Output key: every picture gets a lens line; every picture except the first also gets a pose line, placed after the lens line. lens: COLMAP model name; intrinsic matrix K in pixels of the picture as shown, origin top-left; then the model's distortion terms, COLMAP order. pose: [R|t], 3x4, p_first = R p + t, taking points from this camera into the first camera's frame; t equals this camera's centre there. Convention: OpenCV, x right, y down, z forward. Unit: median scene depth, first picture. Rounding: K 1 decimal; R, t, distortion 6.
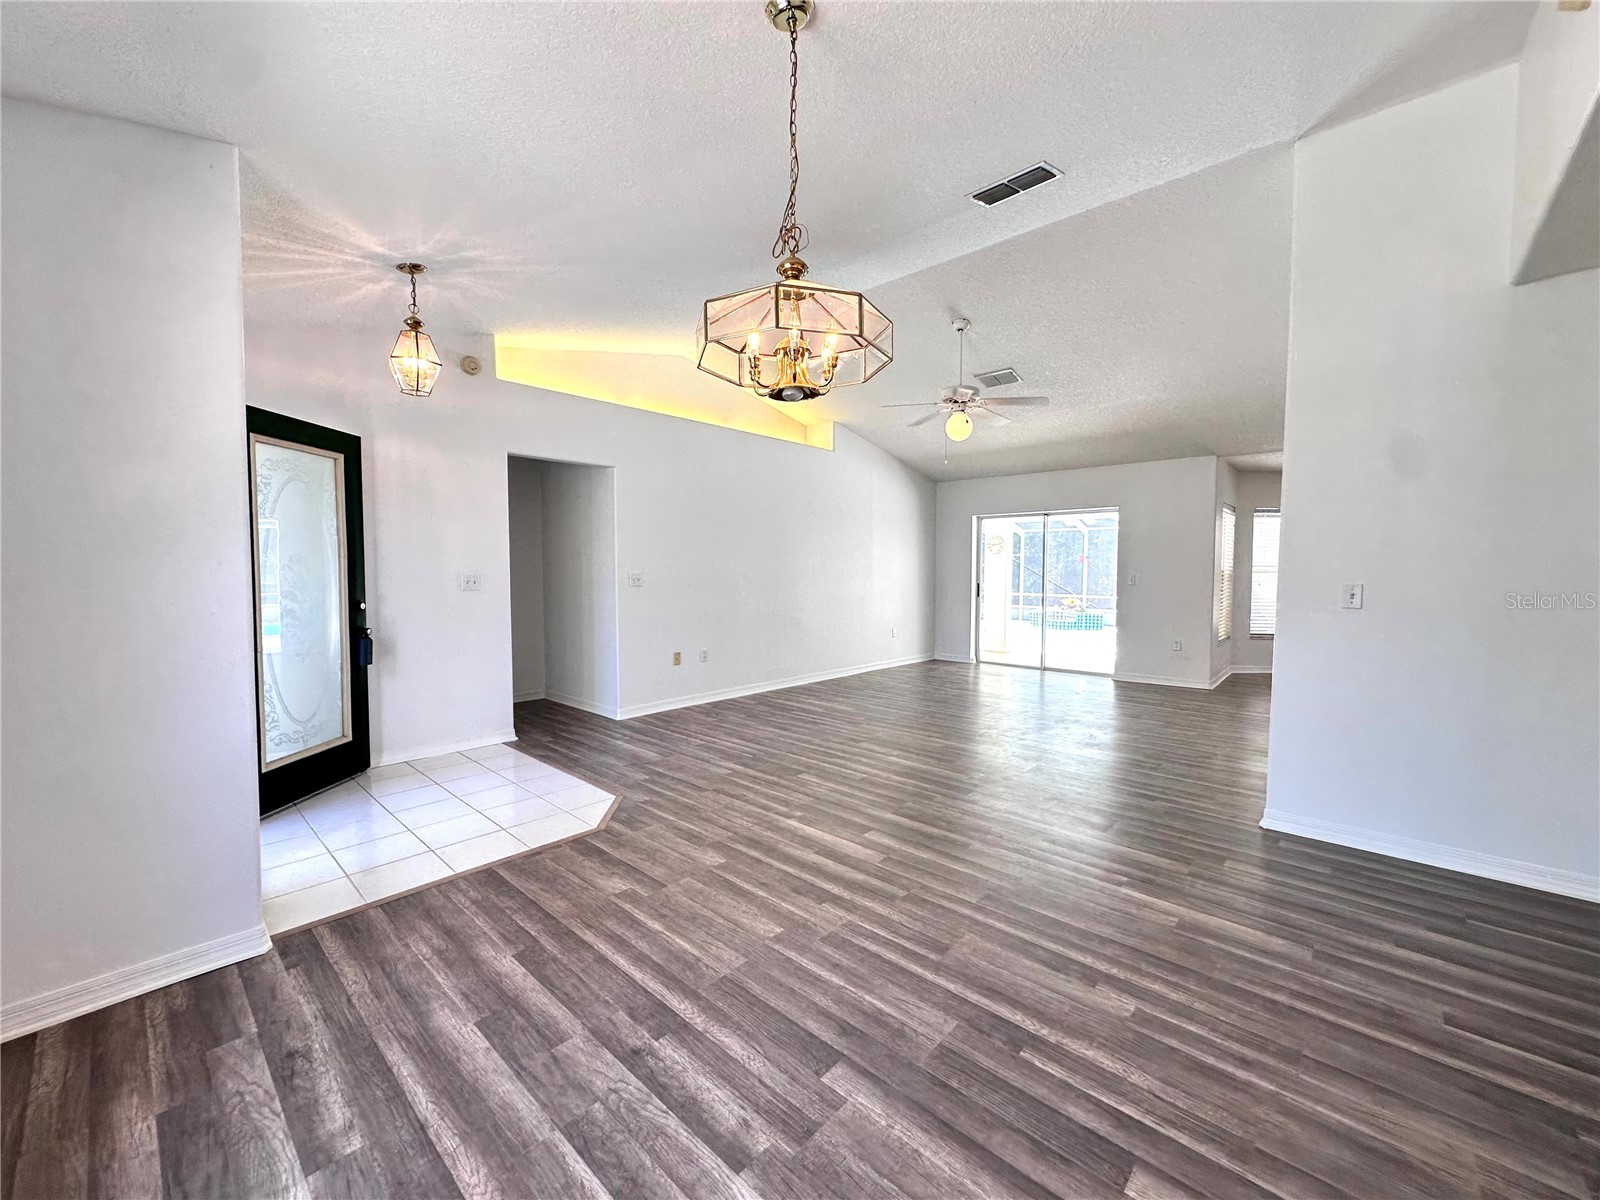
lens RADIAL K [[638.3, 0, 799.8], [0, 638.3, 597.3], [0, 0, 1]] dist [-0.003345, -0.000273]
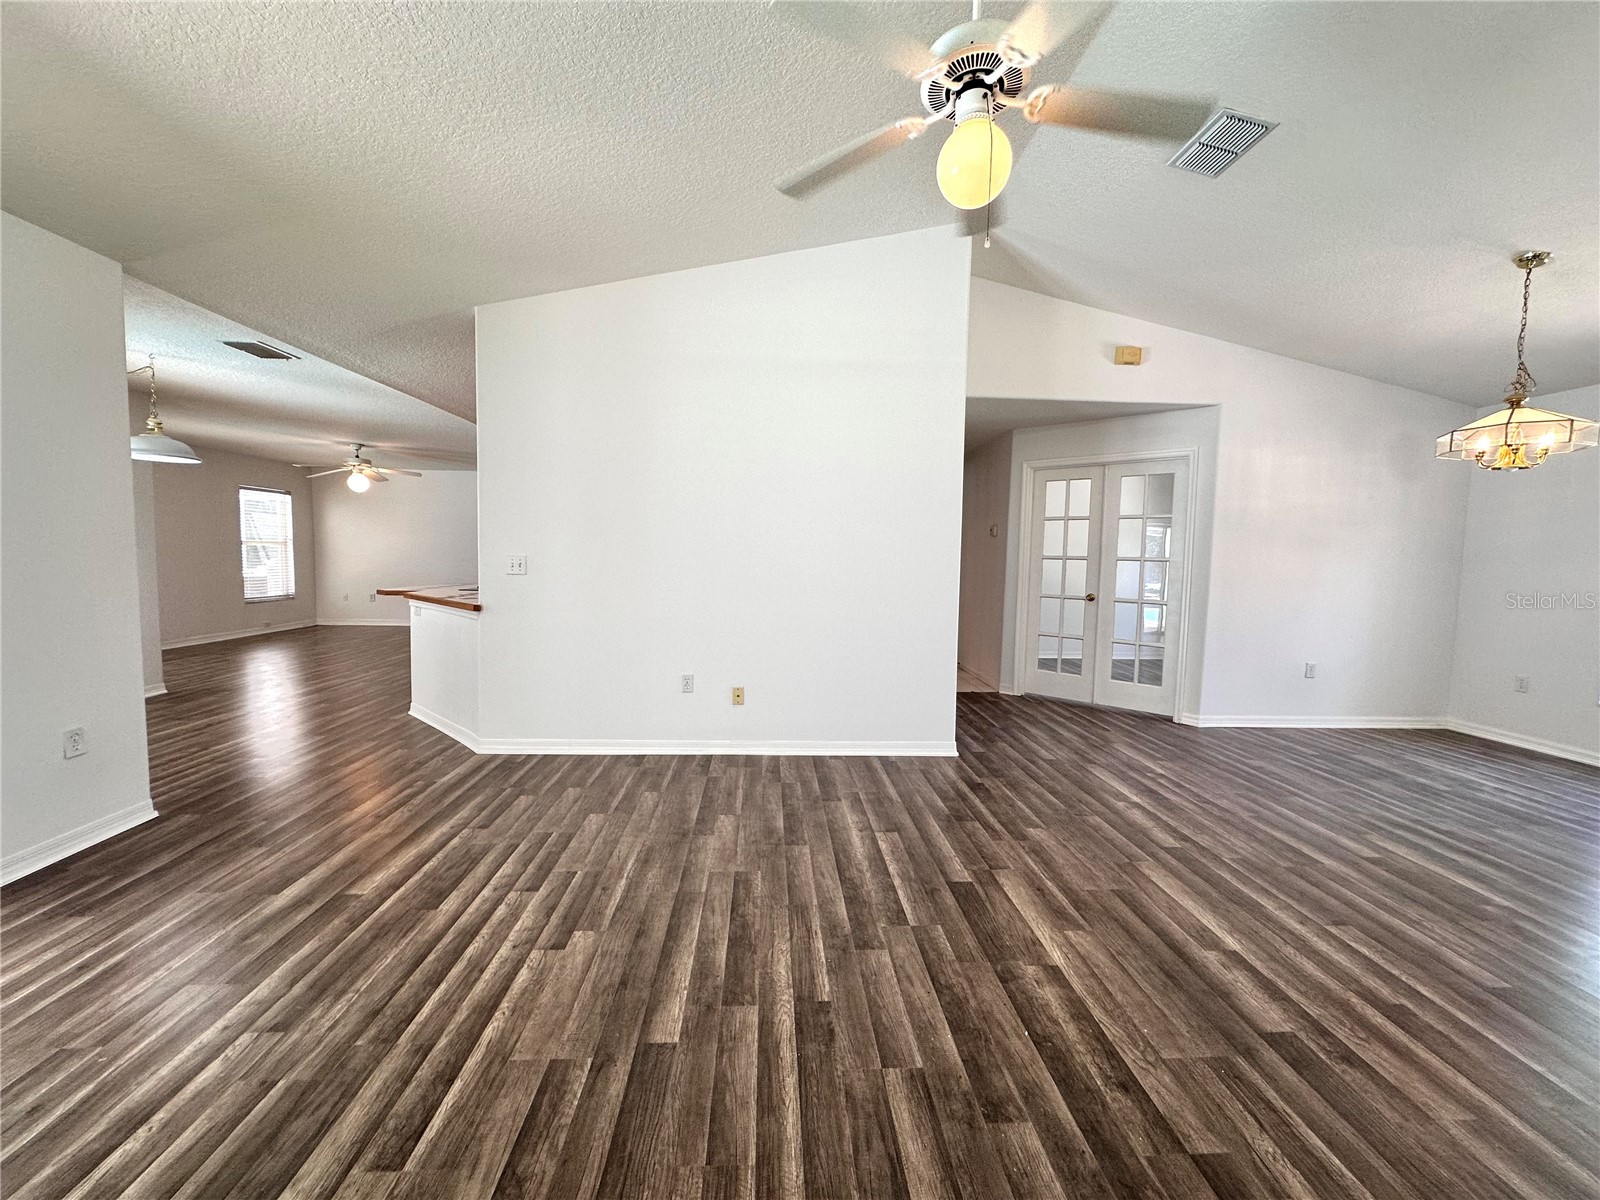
lens RADIAL K [[638.3, 0, 800.0], [0, 638.3, 598.2], [0, 0, 1]] dist [-0.003345, -0.000273]
pose [[-0.712644, -0.062391, 0.698746, 0.086075], [0.014415, 0.994525, 0.103503, -0.101272], [-0.701378, 0.083833, -0.707842, 2.346379]]
